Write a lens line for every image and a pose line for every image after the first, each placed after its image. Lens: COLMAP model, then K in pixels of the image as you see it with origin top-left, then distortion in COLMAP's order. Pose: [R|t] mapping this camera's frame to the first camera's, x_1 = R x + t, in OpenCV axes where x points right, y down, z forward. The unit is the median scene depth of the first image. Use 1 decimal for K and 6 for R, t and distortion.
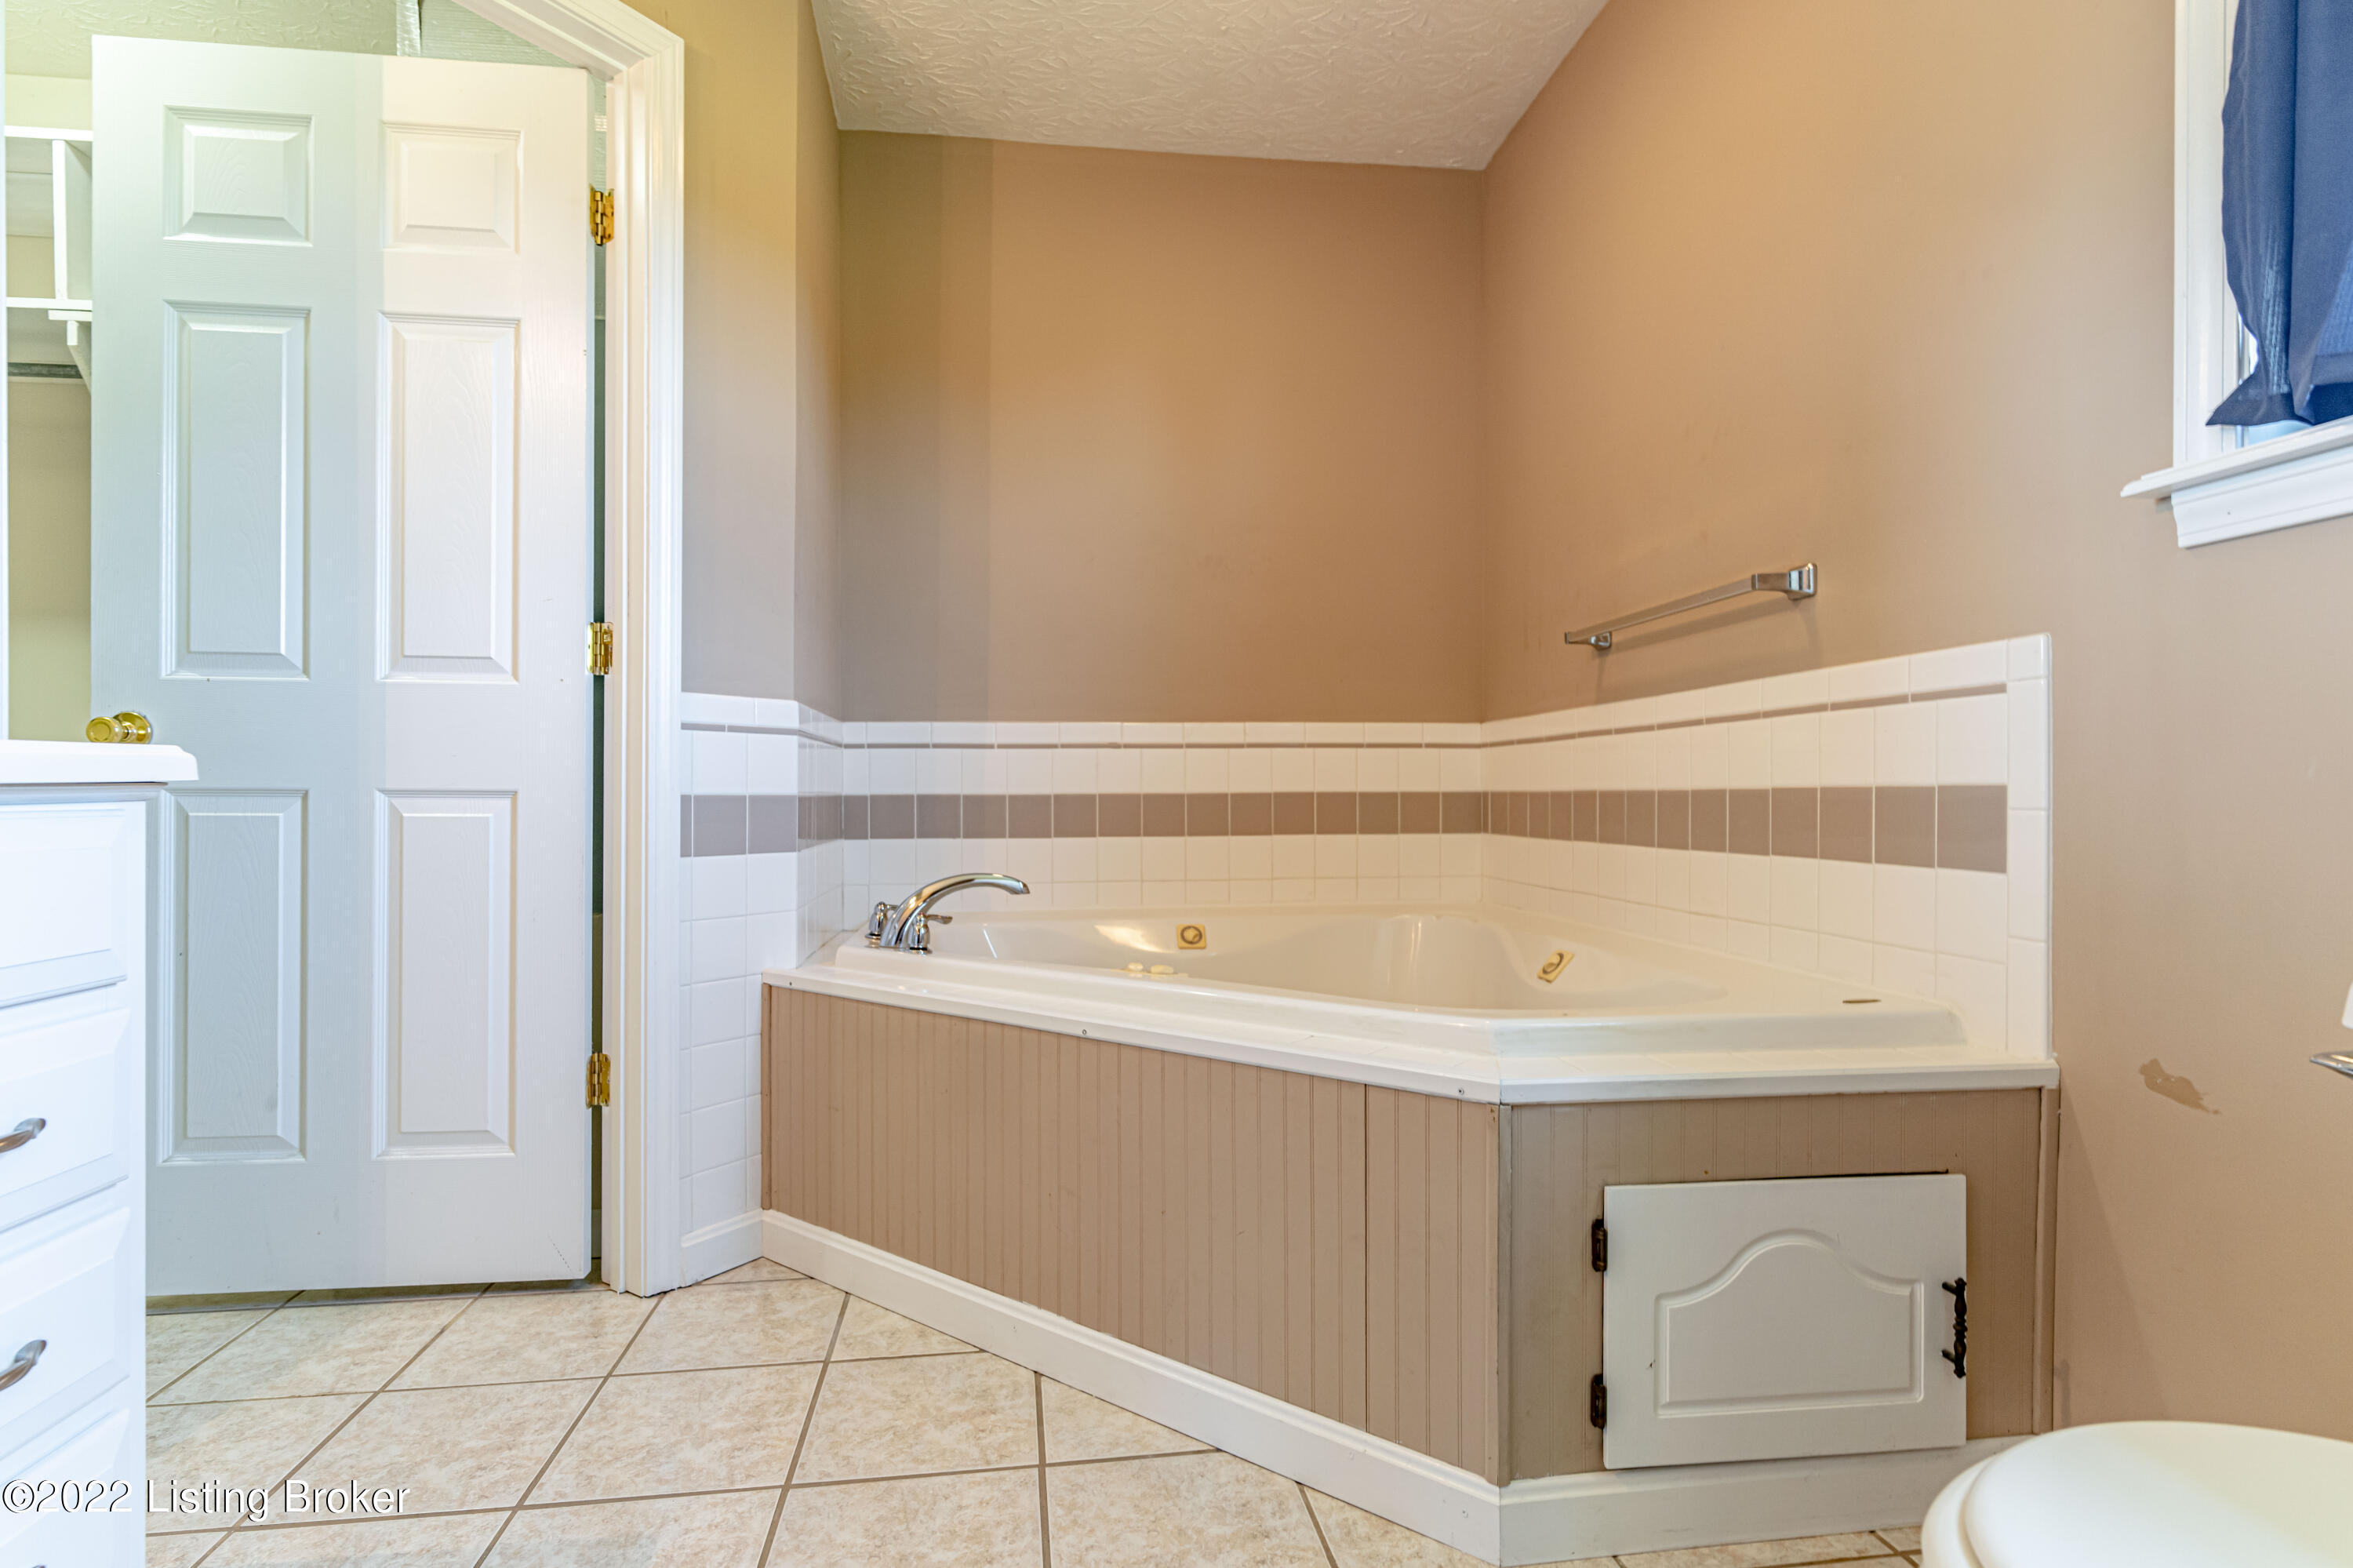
lens RADIAL K [[1202.8, 0, 1170.1], [0, 1202.8, 792.9], [0, 0, 1]] dist [0.002759, 0.000125]
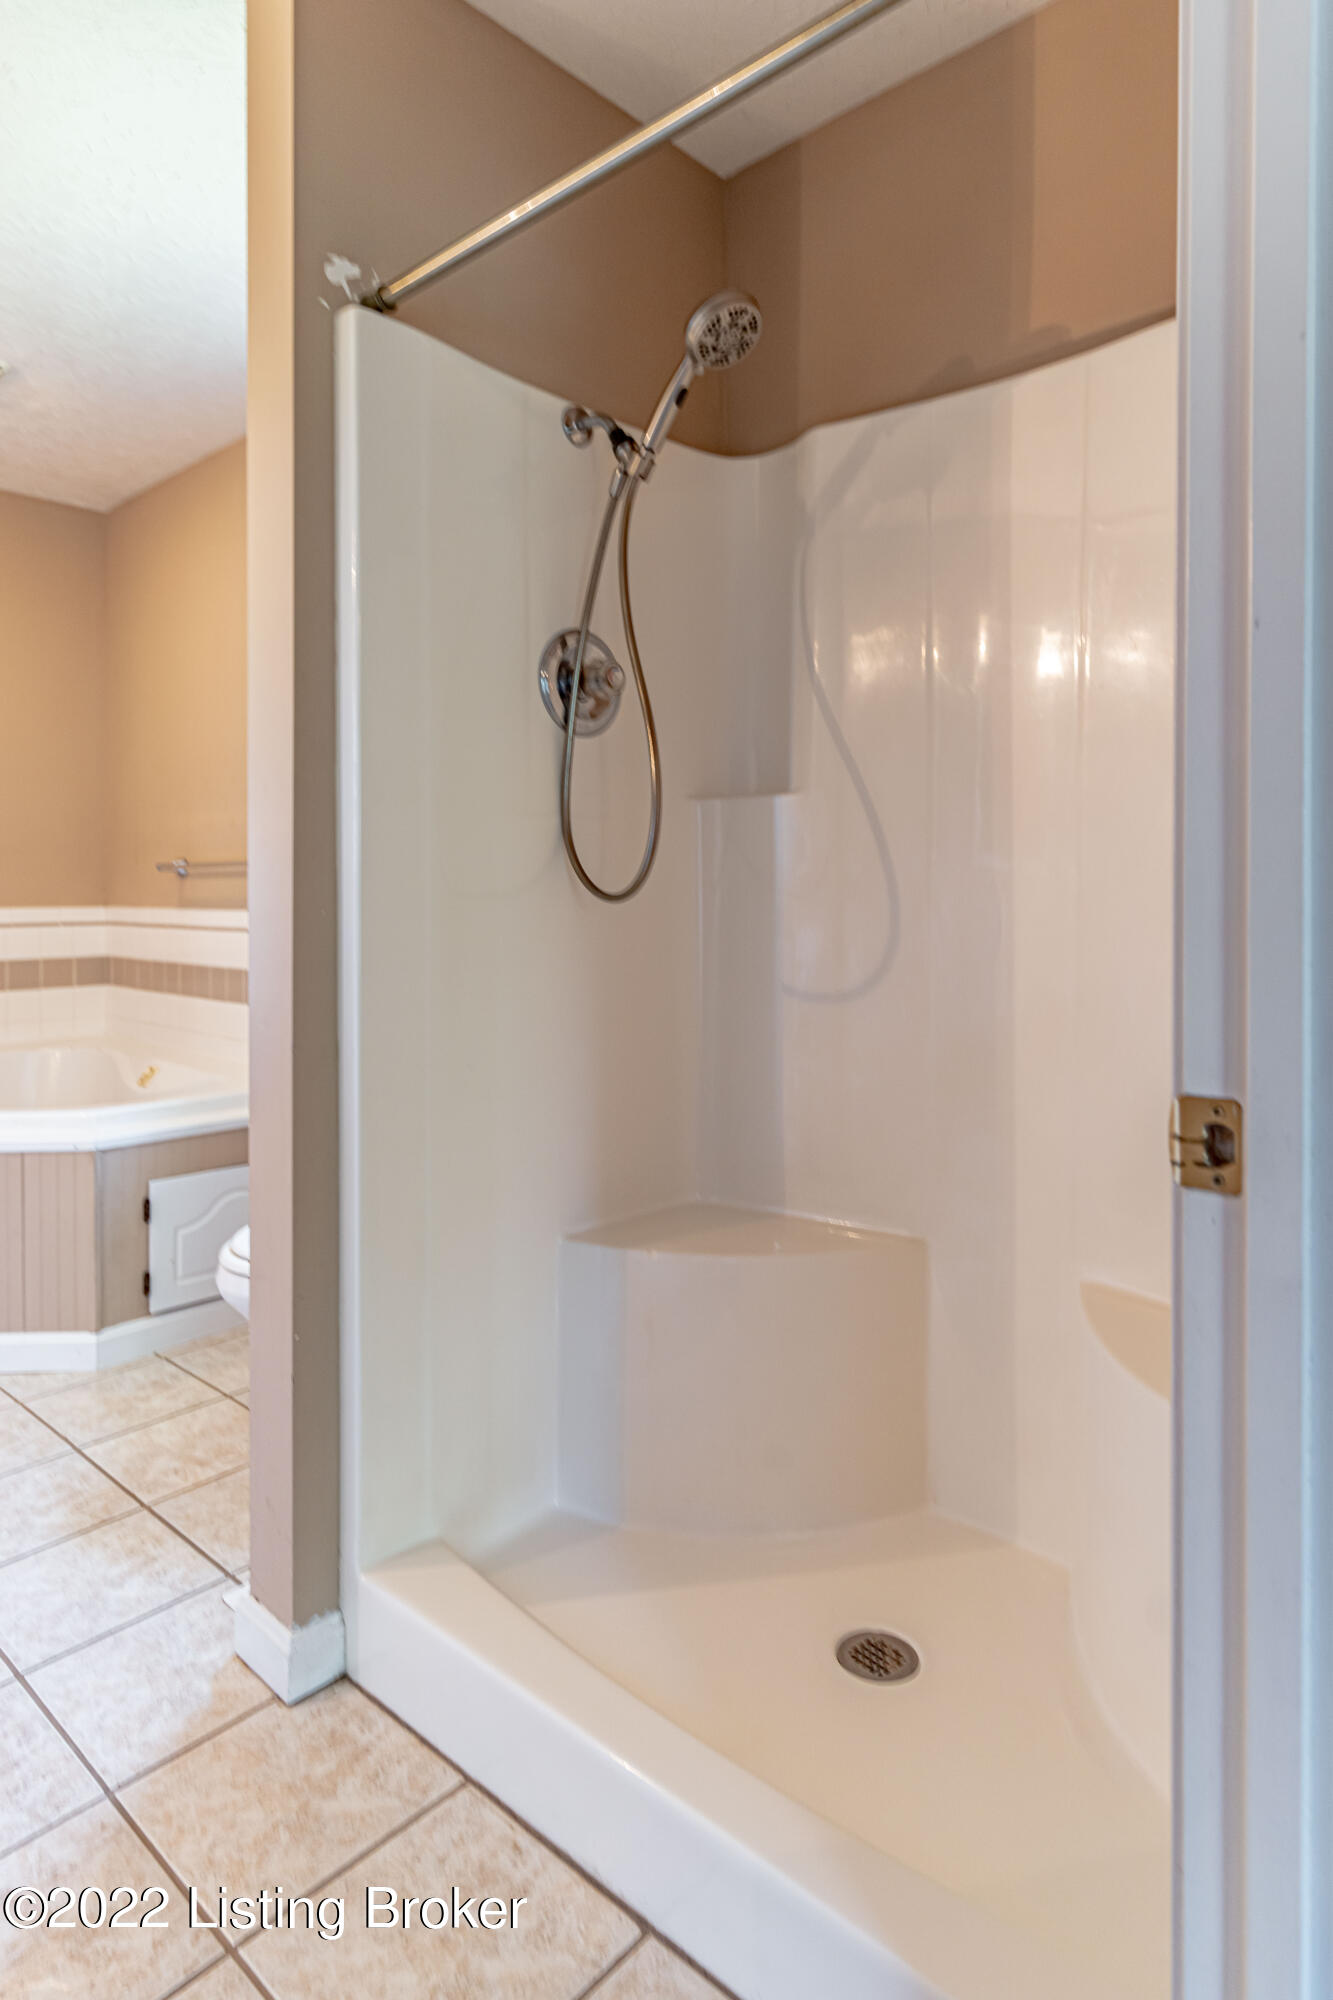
lens RADIAL K [[1142.7, 0, 673.8], [0, 1142.7, 894.0], [0, 0, 1]] dist [0.002797, 0.000120]
pose [[0.769538, -0.007768, 0.638554, -0.197439], [0.004299, 0.999966, 0.006984, -0.179670], [-0.638586, -0.002629, 0.769546, -1.057116]]
